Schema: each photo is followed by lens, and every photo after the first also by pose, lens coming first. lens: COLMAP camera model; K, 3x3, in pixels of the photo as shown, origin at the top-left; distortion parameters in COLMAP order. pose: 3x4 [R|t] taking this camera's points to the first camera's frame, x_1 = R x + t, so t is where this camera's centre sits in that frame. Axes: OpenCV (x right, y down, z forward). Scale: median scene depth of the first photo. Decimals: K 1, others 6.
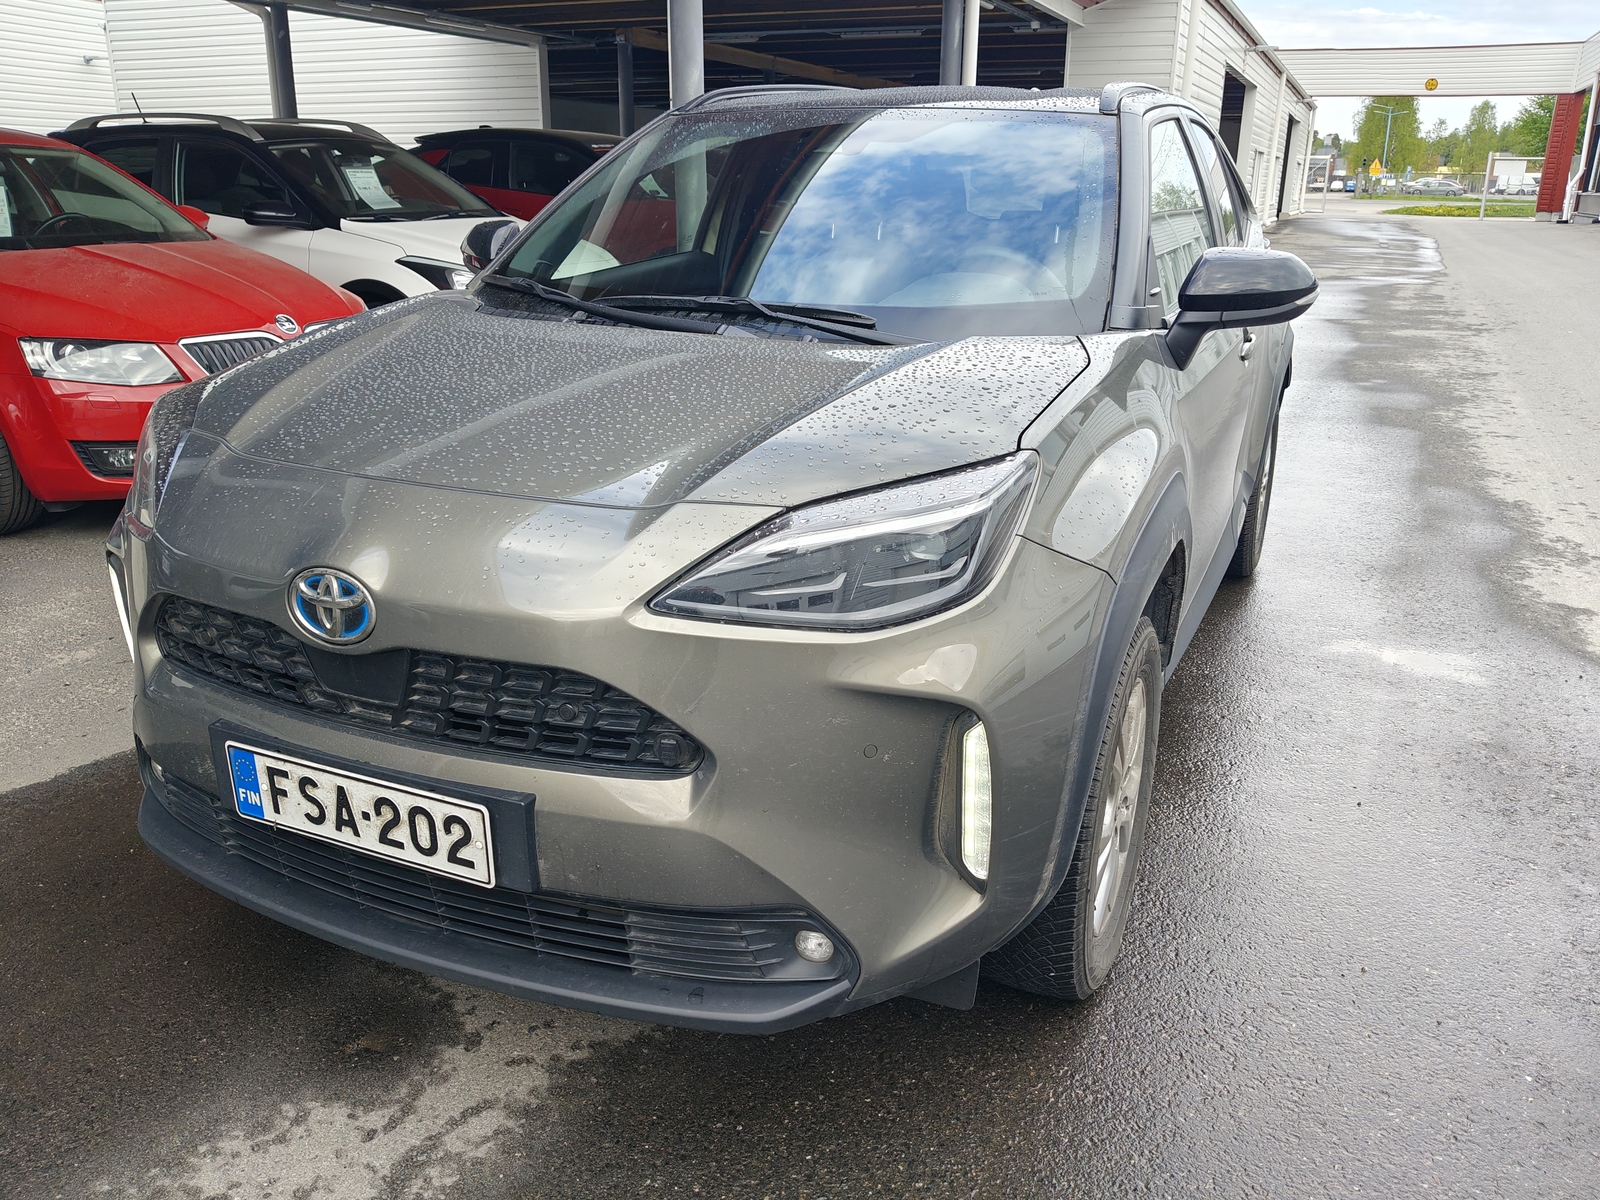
lens RADIAL K [[1270.0, 0, 800.0], [0, 1270.0, 600.0], [0, 0, 1]] dist [-0.051029, -0.003562]
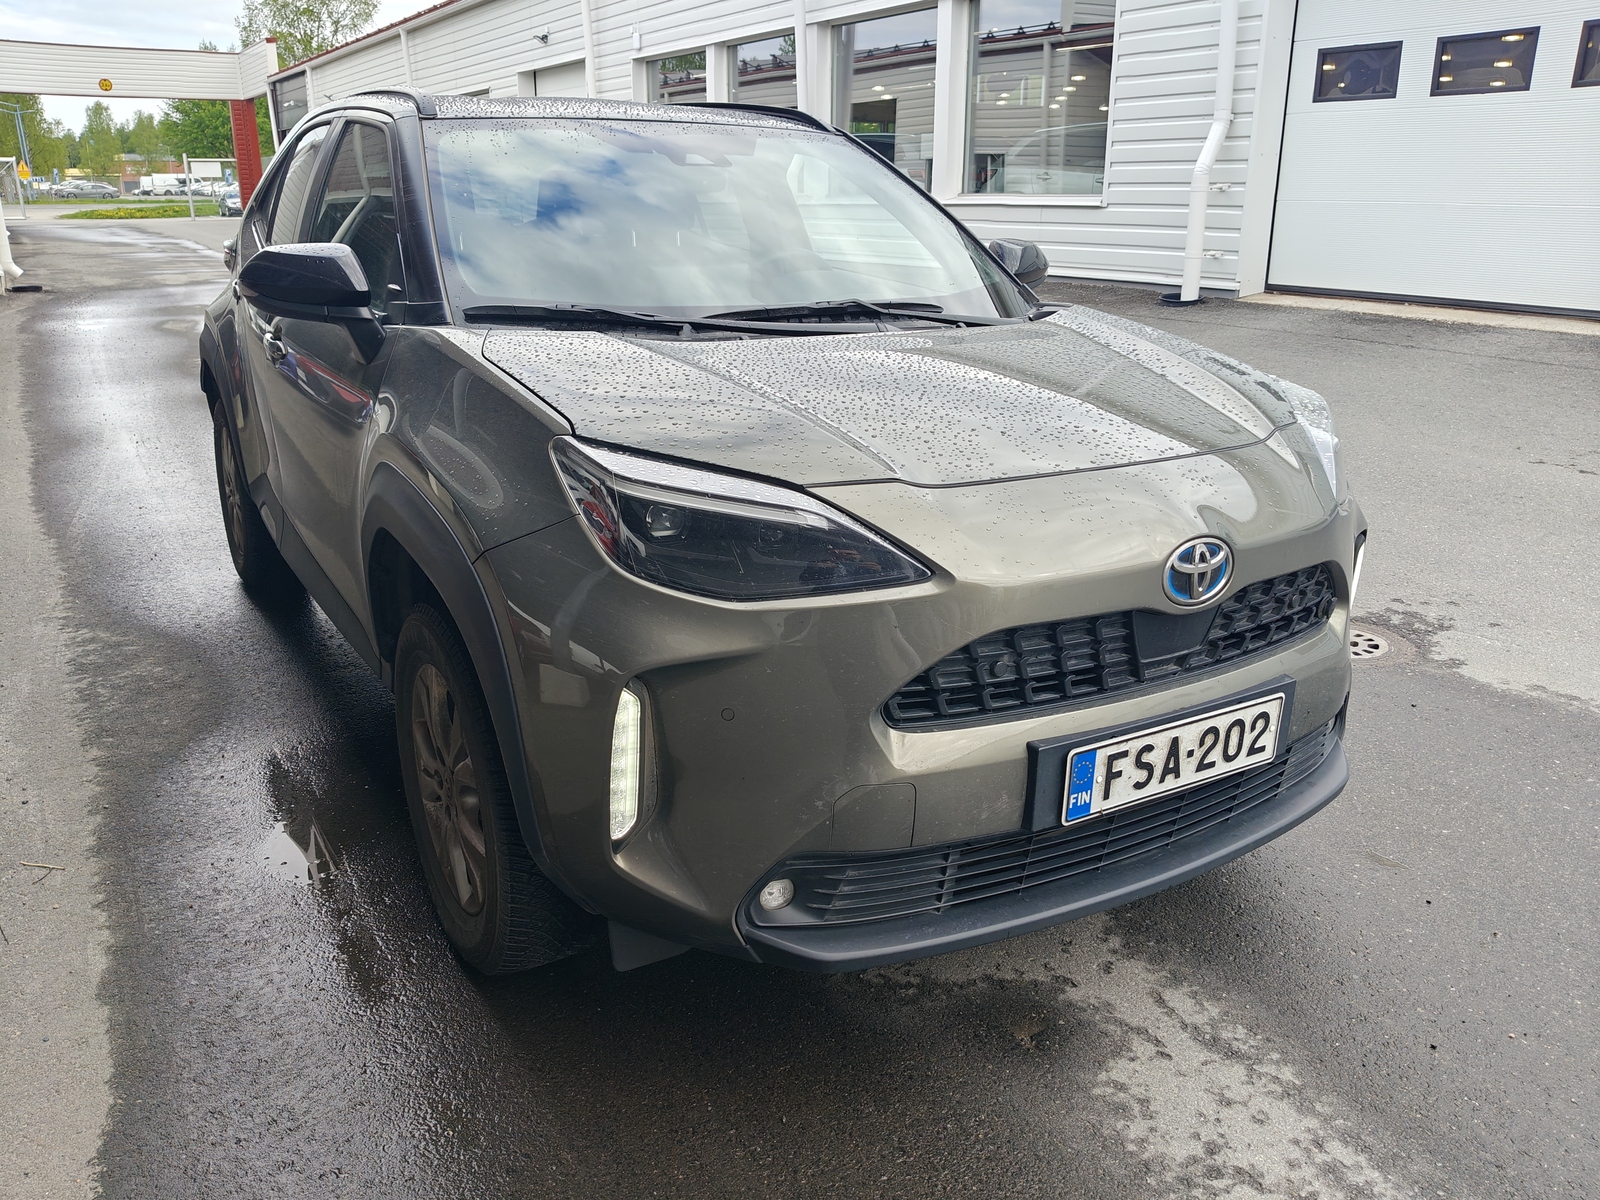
lens RADIAL K [[1270.0, 0, 800.0], [0, 1270.0, 600.0], [0, 0, 1]] dist [-0.051029, -0.003562]
pose [[0.565593, -0.245160, 0.787402, -1.359982], [0.250916, 0.960682, 0.118877, -0.179117], [-0.785586, 0.130335, 0.604869, 0.551795]]
